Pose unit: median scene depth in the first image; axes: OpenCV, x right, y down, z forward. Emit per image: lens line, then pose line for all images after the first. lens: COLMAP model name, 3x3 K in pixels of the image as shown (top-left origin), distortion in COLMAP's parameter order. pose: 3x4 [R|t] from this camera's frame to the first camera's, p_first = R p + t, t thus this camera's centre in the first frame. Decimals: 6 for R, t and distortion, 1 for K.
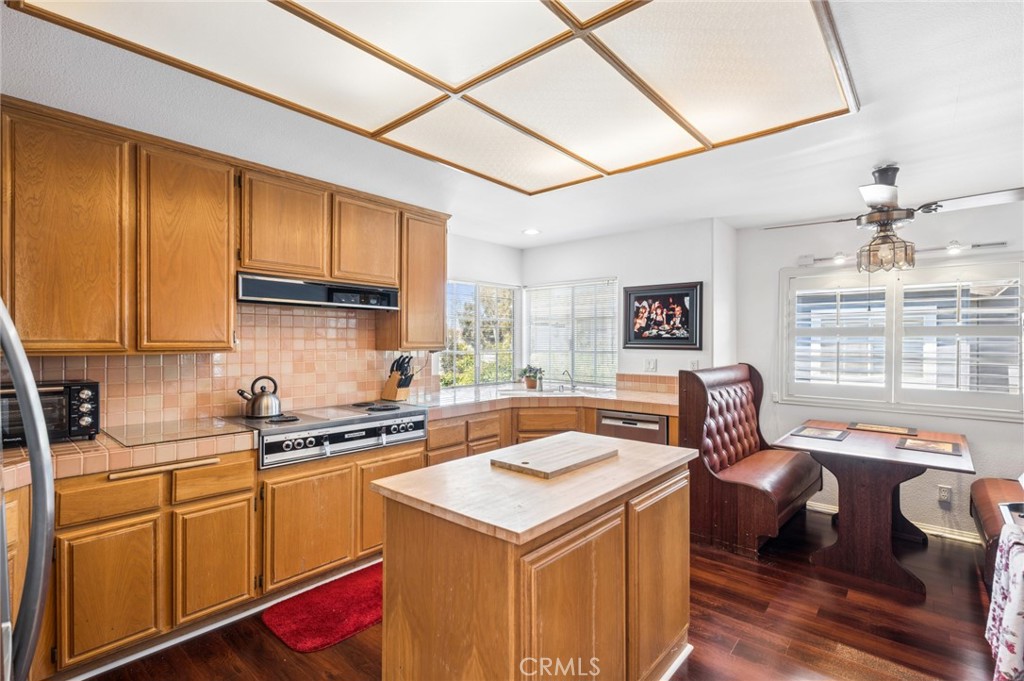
lens RADIAL K [[473.1, 0, 512.0], [0, 473.1, 340.5], [0, 0, 1]] dist [0.001249, 0.000142]
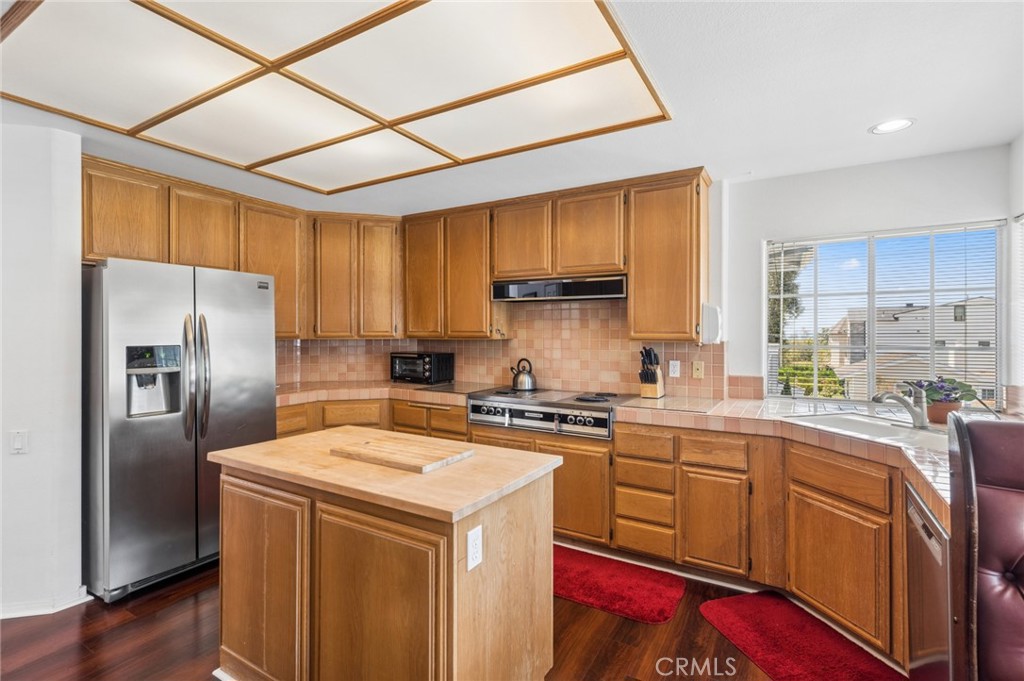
lens RADIAL K [[480.7, 0, 511.9], [0, 480.7, 327.6], [0, 0, 1]] dist [-0.000190, 0.000119]
pose [[0.181736, -0.009443, -0.983302, 0.737007], [0.002447, 0.999955, -0.009151, 0.003368], [0.983344, -0.000744, 0.181751, 0.706973]]
